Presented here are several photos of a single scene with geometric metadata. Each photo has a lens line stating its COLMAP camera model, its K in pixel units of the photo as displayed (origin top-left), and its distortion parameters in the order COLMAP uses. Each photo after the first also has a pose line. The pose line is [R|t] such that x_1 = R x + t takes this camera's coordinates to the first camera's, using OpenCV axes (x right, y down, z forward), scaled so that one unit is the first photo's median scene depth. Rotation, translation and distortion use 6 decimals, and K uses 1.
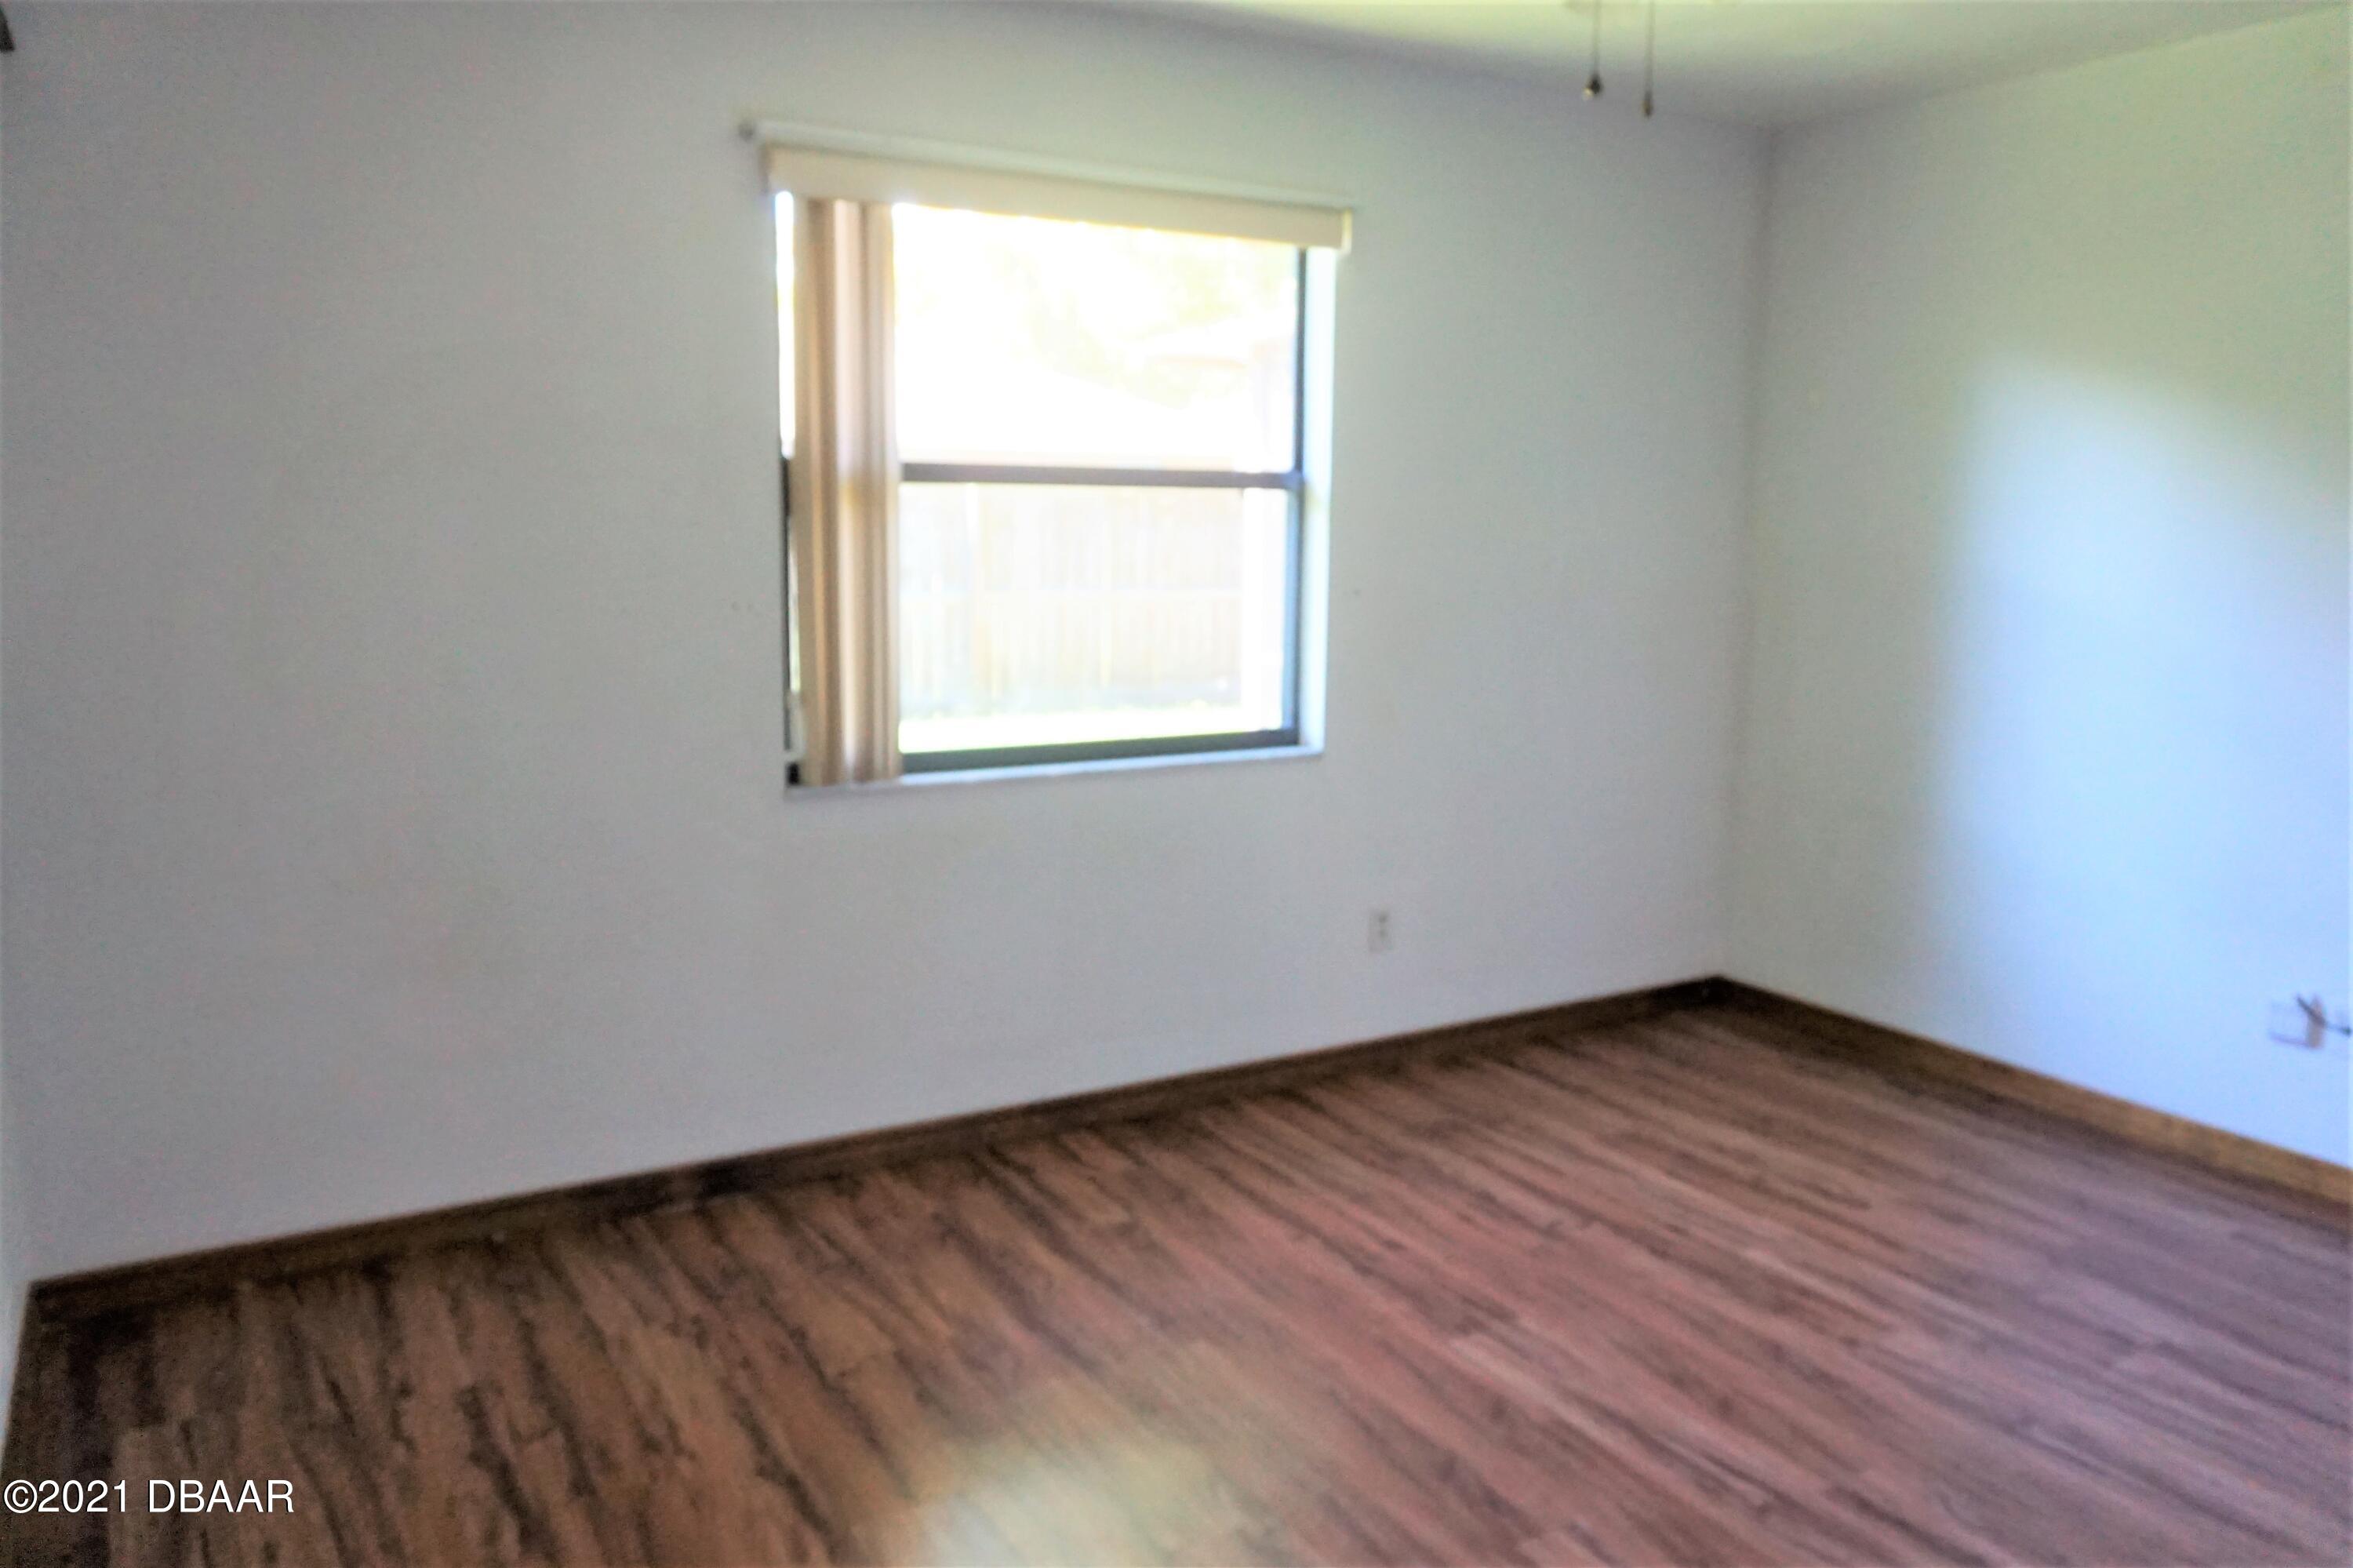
lens RADIAL K [[1688.7, 0, 1164.6], [0, 1688.7, 777.3], [0, 0, 1]] dist [-0.024579, 0.005019]
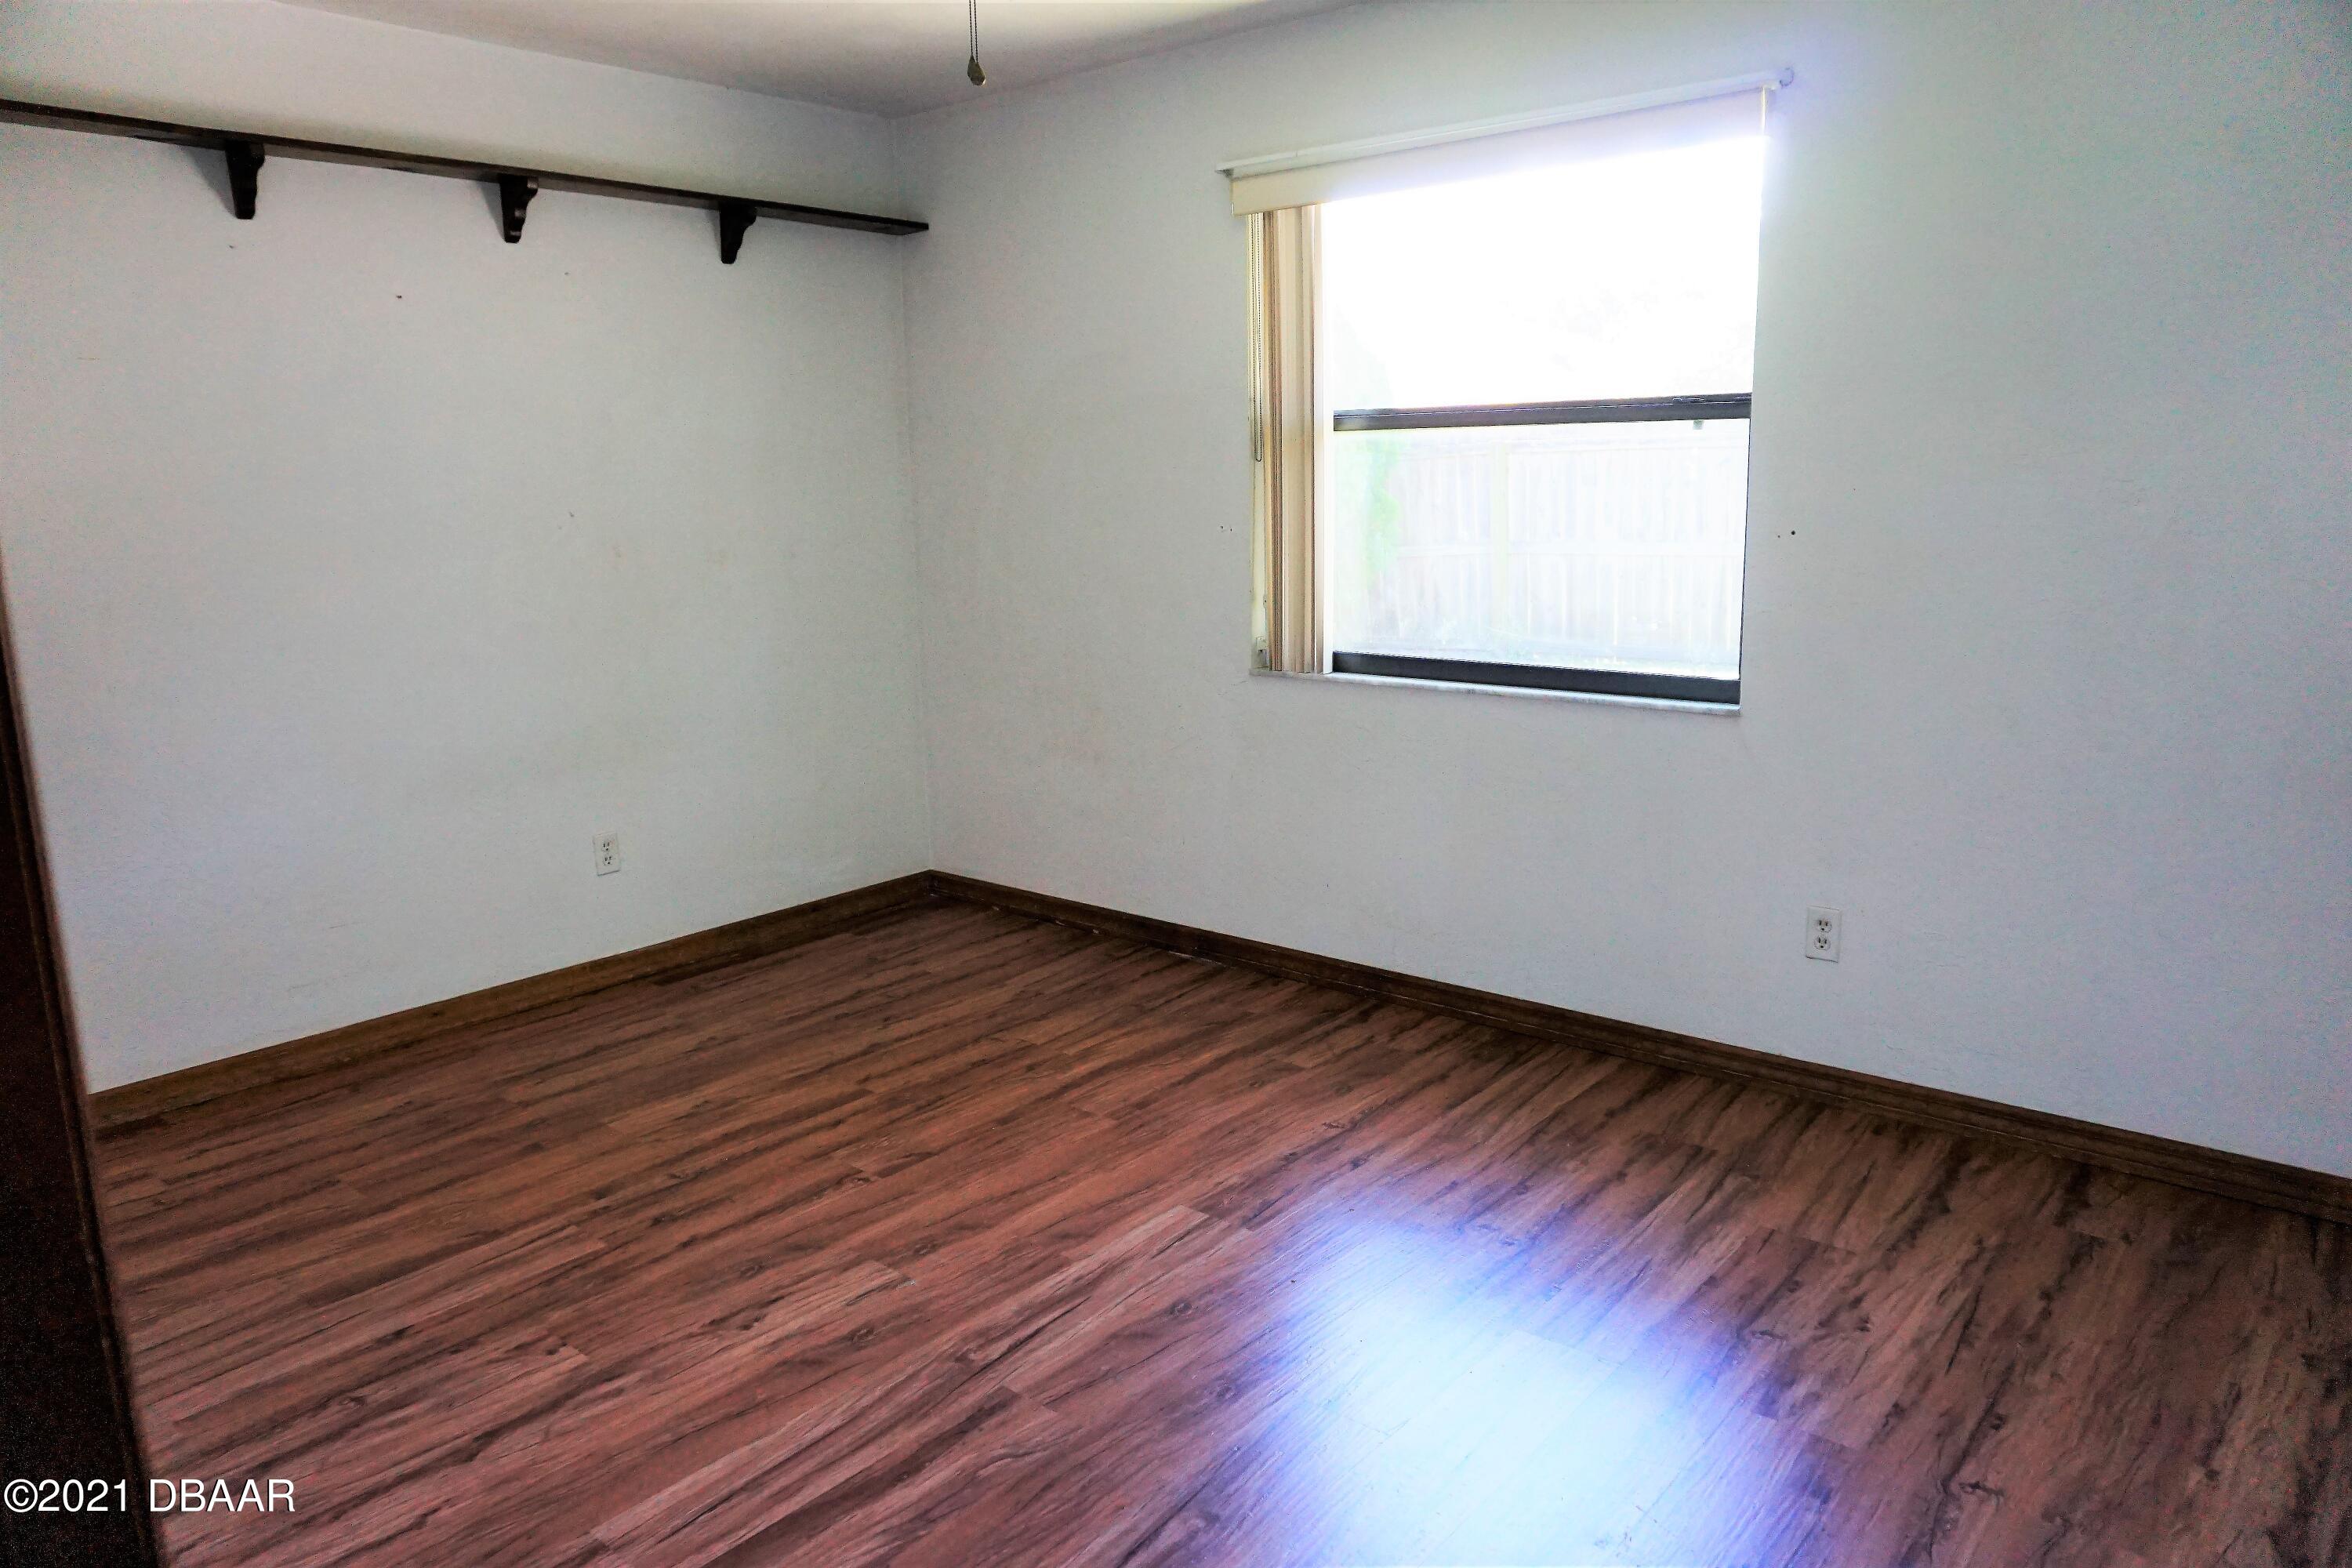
lens RADIAL K [[1576.5, 0, 1179.4], [0, 1576.5, 773.8], [0, 0, 1]] dist [-0.049612, 0.039076]
pose [[0.330685, 0.164177, -0.929351, 0.917075], [-0.119776, 0.984090, 0.131228, -0.067099], [0.936110, 0.067919, 0.345088, 0.530158]]
